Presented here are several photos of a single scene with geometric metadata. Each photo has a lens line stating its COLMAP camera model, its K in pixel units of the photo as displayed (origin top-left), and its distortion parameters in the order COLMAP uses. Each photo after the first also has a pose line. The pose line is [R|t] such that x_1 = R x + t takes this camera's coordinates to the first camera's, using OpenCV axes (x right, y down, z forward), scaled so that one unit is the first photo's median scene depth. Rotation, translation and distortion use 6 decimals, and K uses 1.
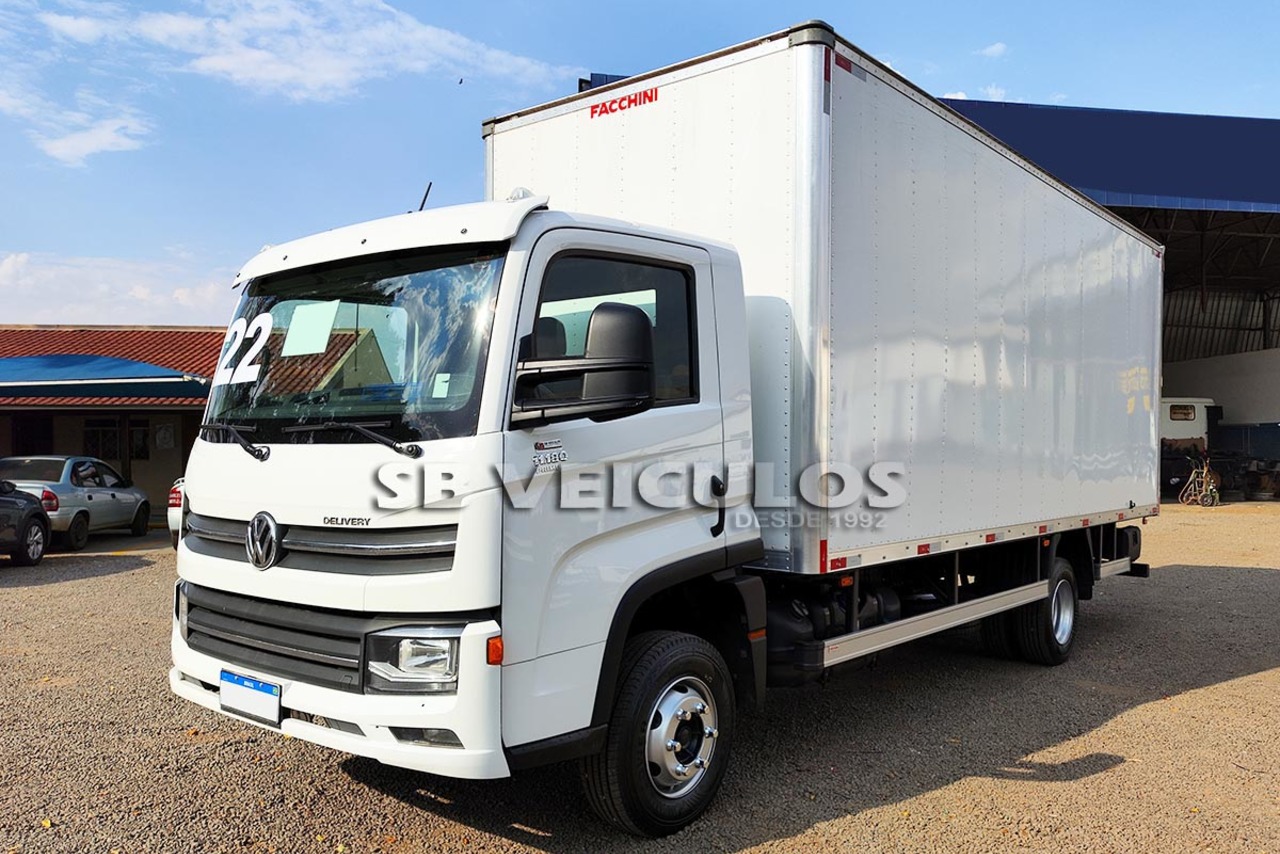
lens RADIAL K [[978.9, 0, 660.7], [0, 978.9, 425.9], [0, 0, 1]] dist [0.002620, -0.000675]
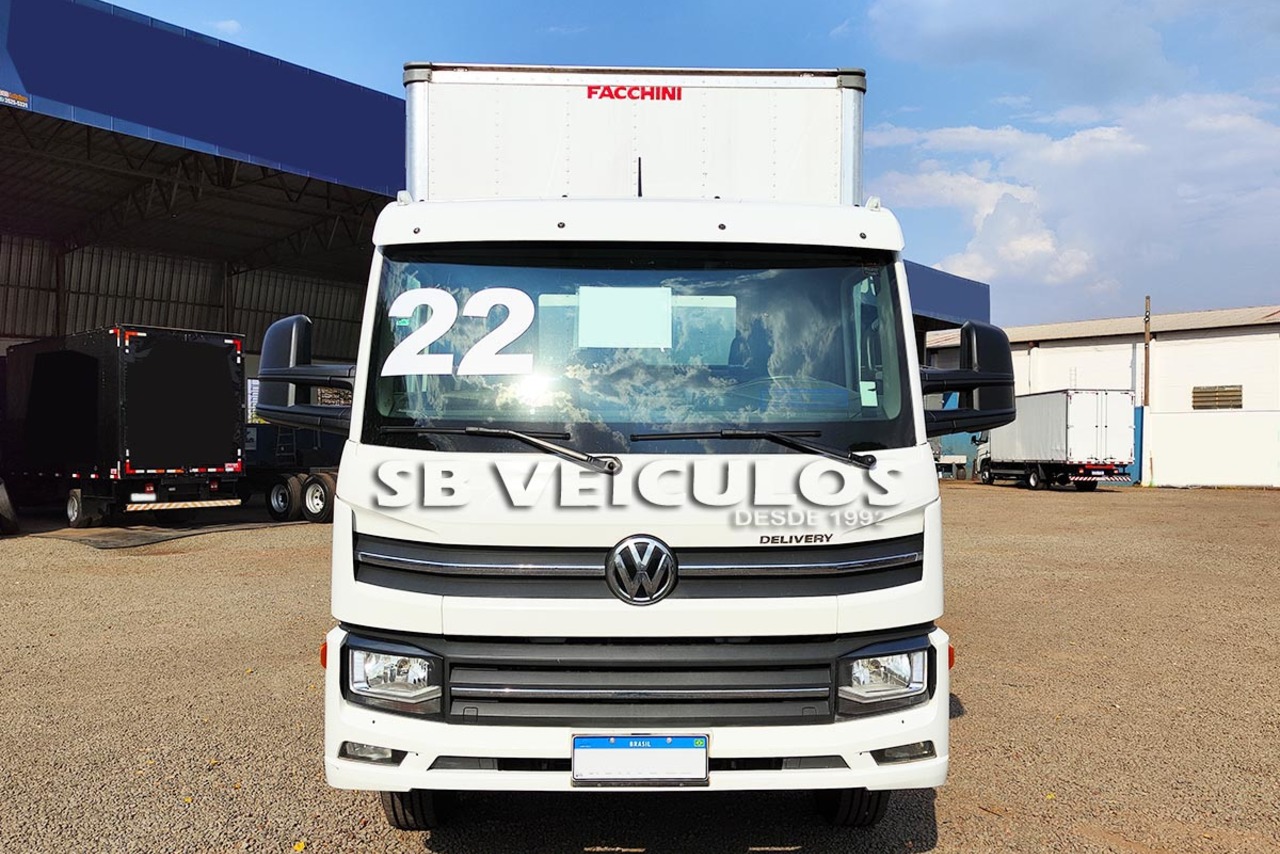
lens RADIAL K [[978.9, 0, 660.7], [0, 978.9, 425.9], [0, 0, 1]] dist [0.002620, -0.000675]
pose [[0.778771, 0.014983, 0.627129, -0.924188], [-0.019611, 0.999808, 0.000467, -0.005095], [-0.627002, -0.012663, 0.778915, 0.346641]]
